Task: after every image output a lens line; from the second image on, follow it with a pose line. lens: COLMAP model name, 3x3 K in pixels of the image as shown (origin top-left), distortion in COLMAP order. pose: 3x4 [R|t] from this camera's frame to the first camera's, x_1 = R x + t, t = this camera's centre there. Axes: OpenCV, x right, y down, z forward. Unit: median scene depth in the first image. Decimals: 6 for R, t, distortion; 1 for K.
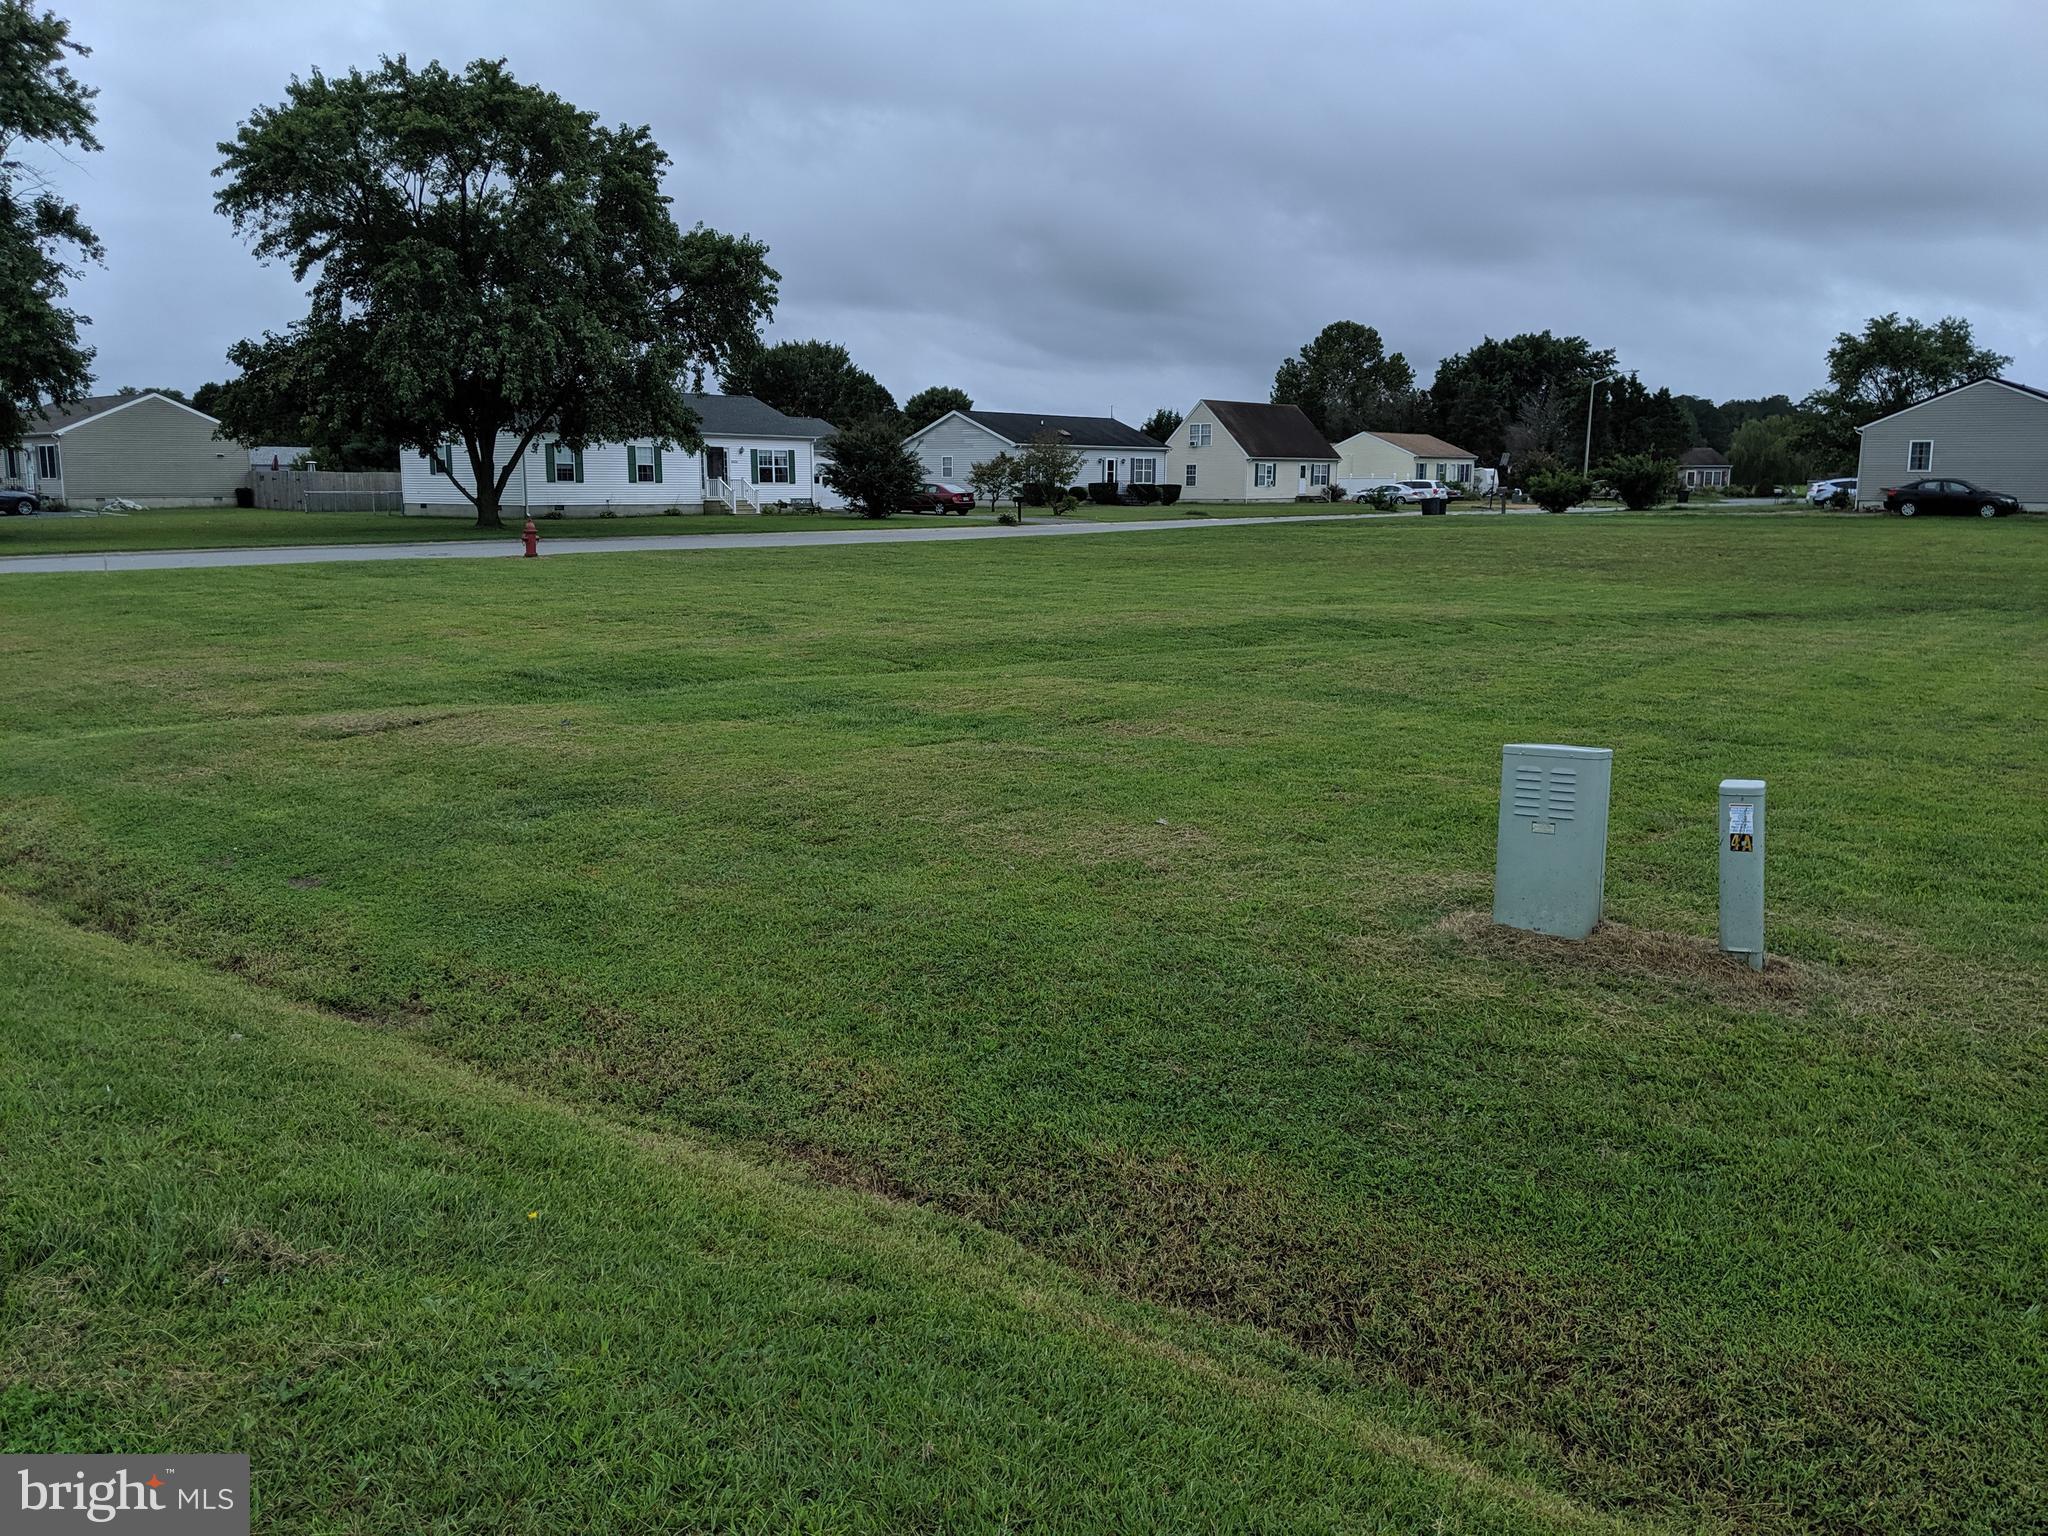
lens RADIAL K [[1627.4, 0, 1008.8], [0, 1627.4, 758.1], [0, 0, 1]] dist [0.082200, -0.136397]
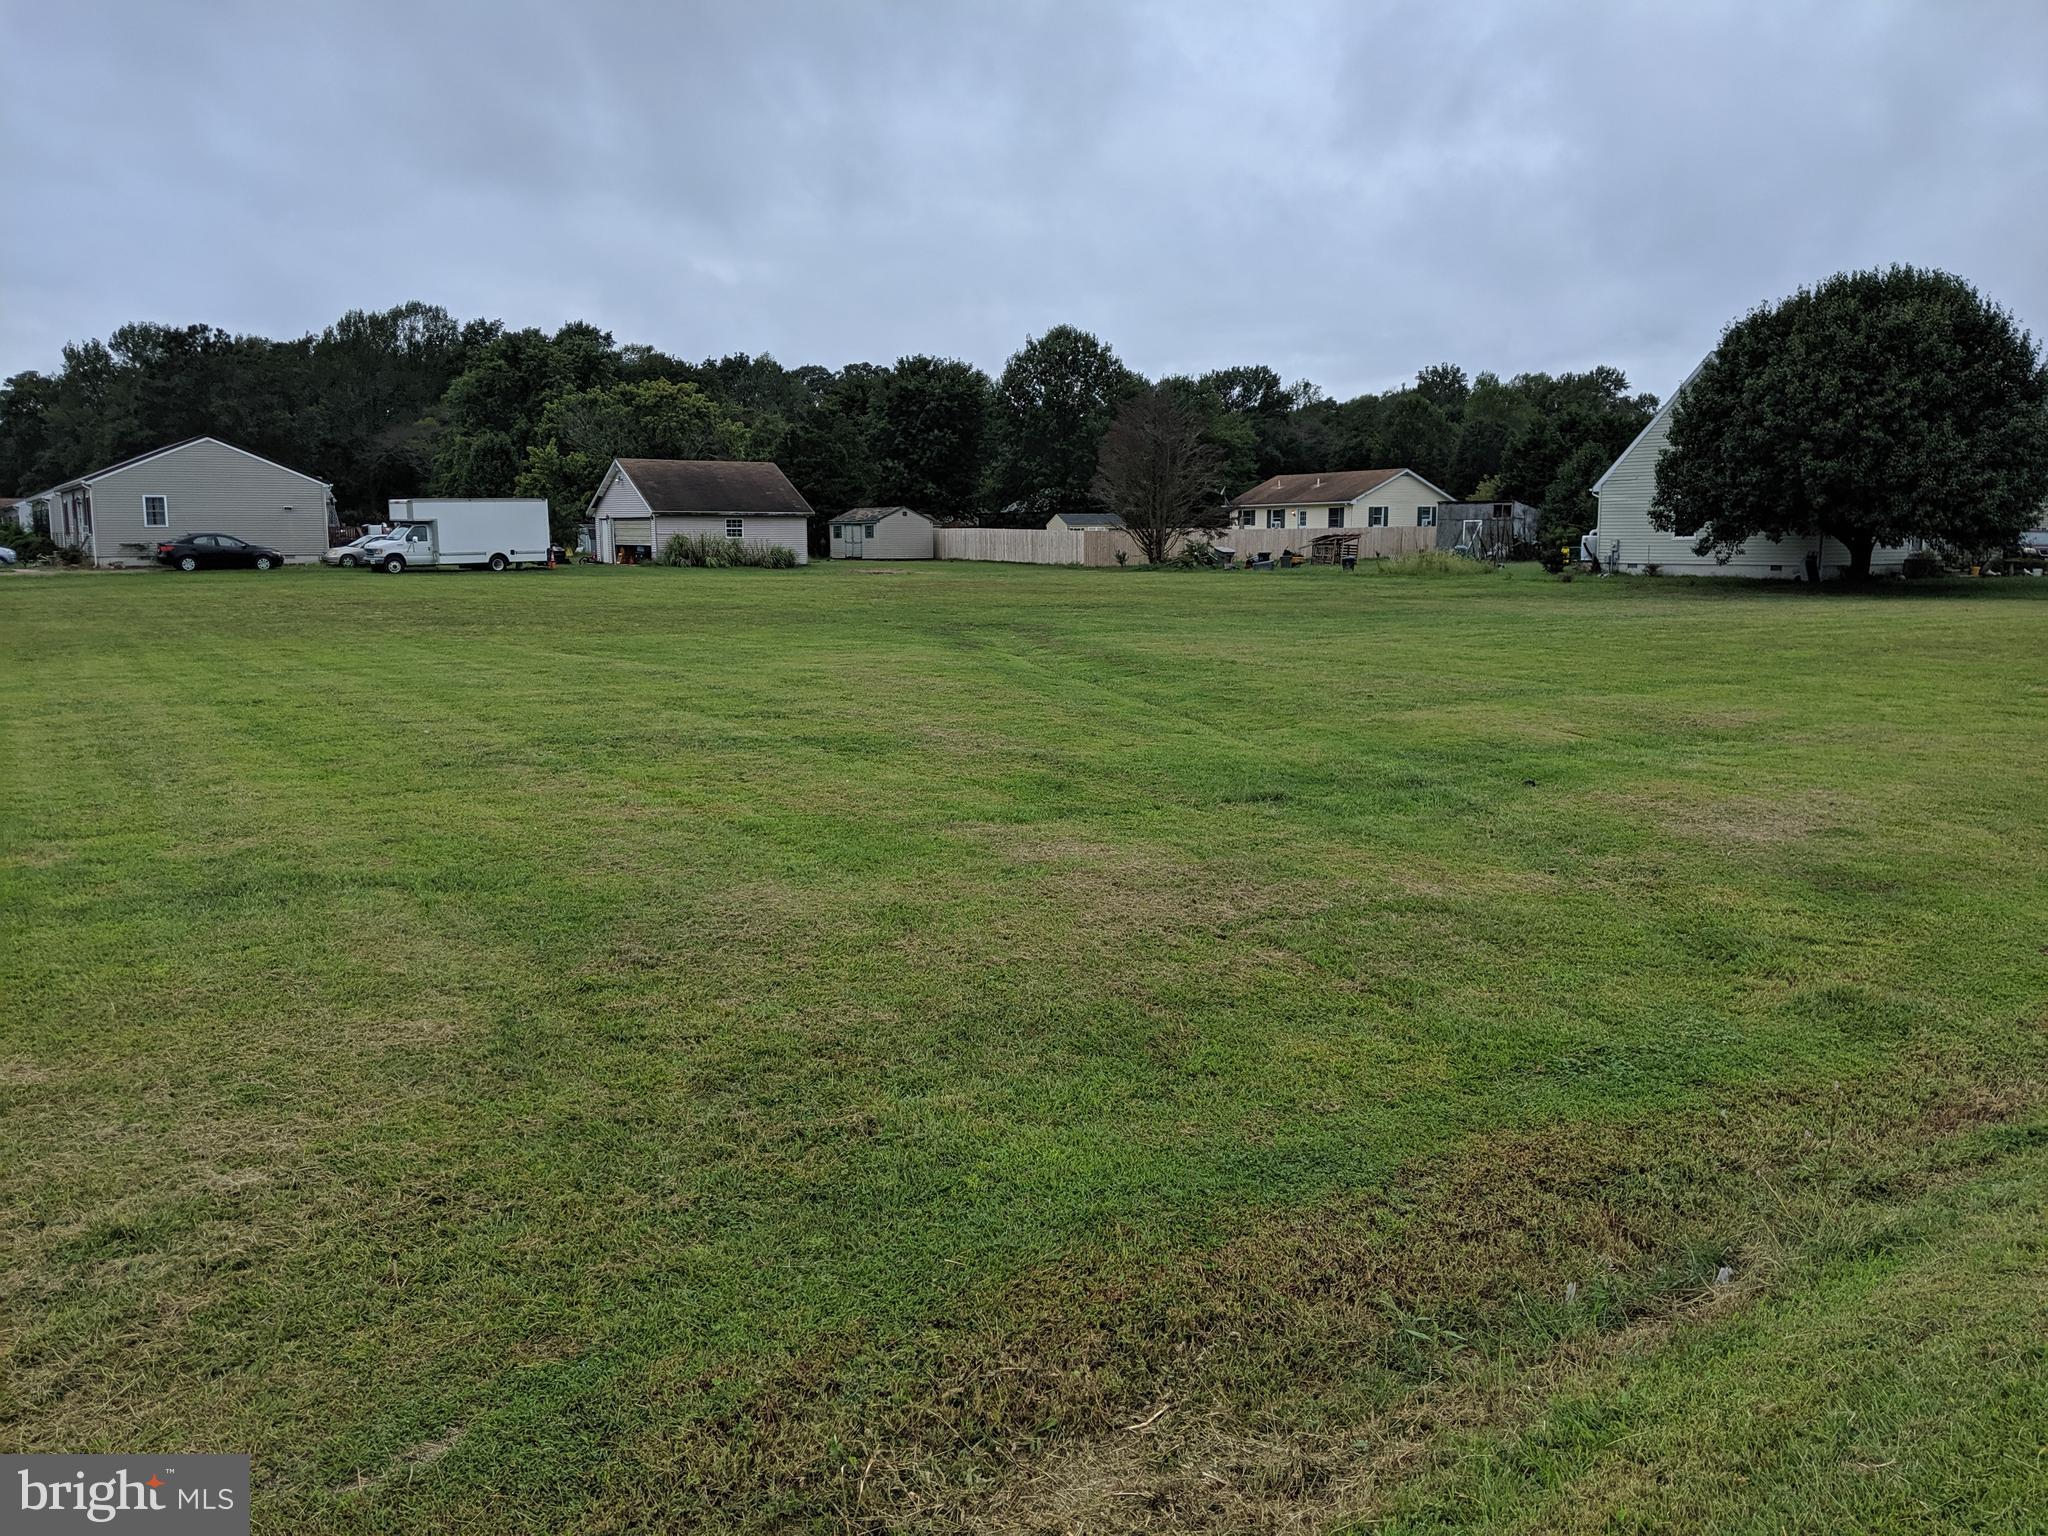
lens RADIAL K [[1627.4, 0, 1015.9], [0, 1627.4, 766.2], [0, 0, 1]] dist [0.082200, -0.136397]
pose [[0.282053, -0.139855, 0.949151, -2.033500], [0.166701, 0.981413, 0.095071, -0.307090], [-0.944805, 0.131409, 0.300125, 1.758233]]
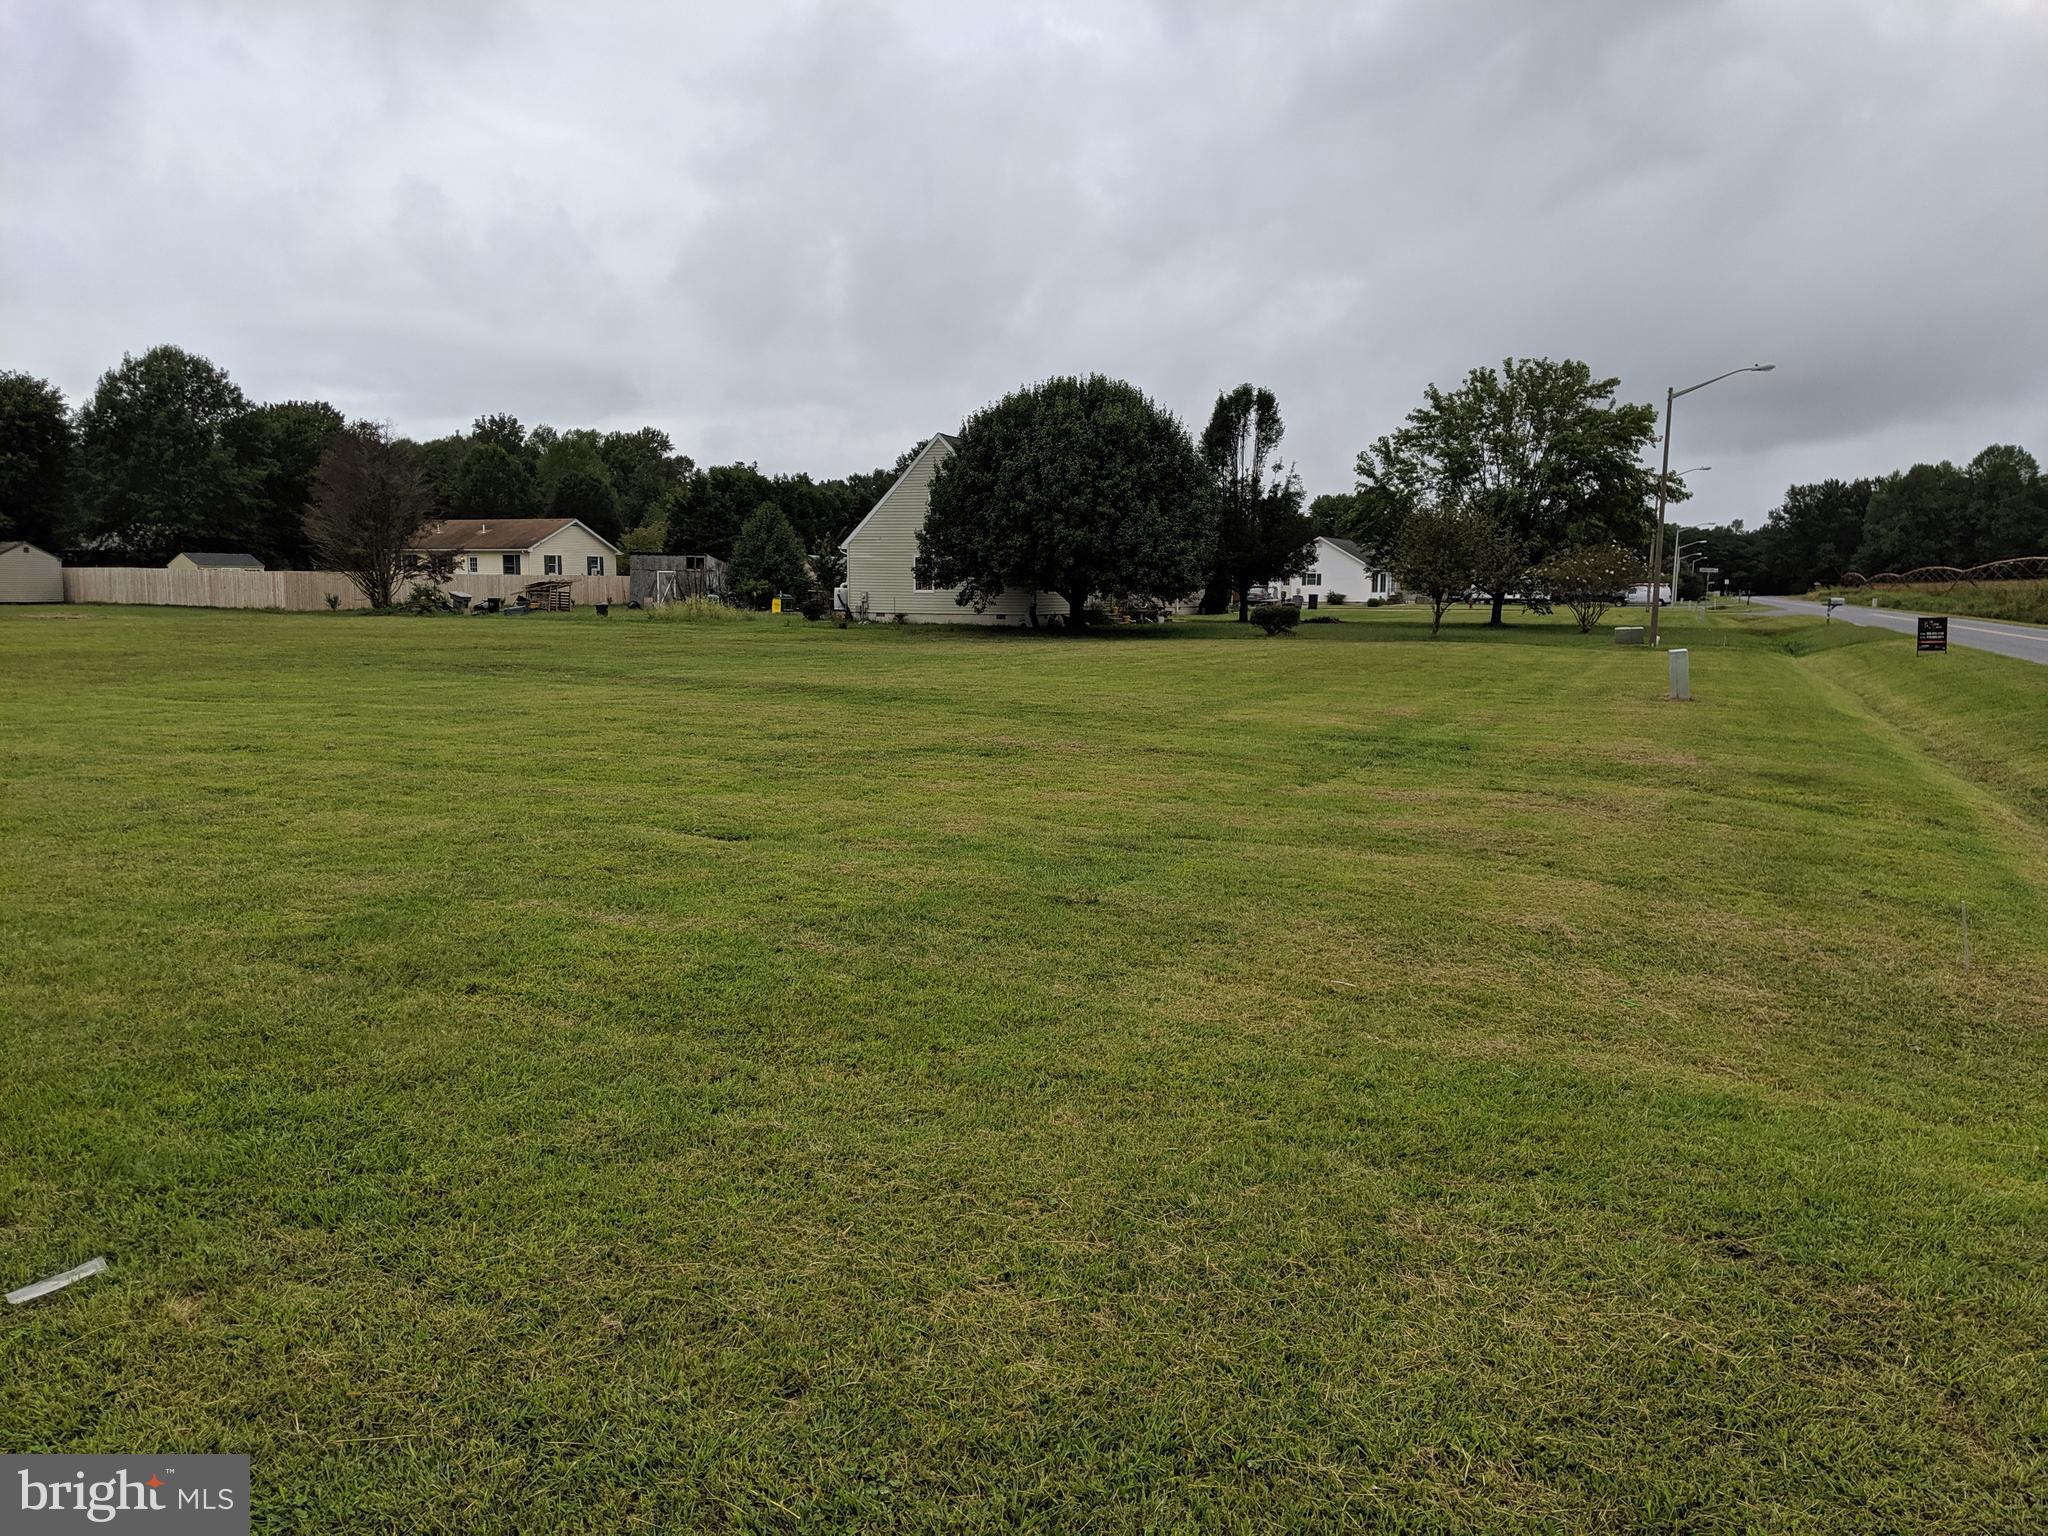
lens RADIAL K [[1627.4, 0, 1003.4], [0, 1627.4, 791.7], [0, 0, 1]] dist [0.082200, -0.136397]
pose [[-0.291257, -0.125498, 0.948378, -2.386039], [0.152855, 0.972516, 0.175635, -0.504885], [-0.944354, 0.196119, -0.264069, 2.966421]]
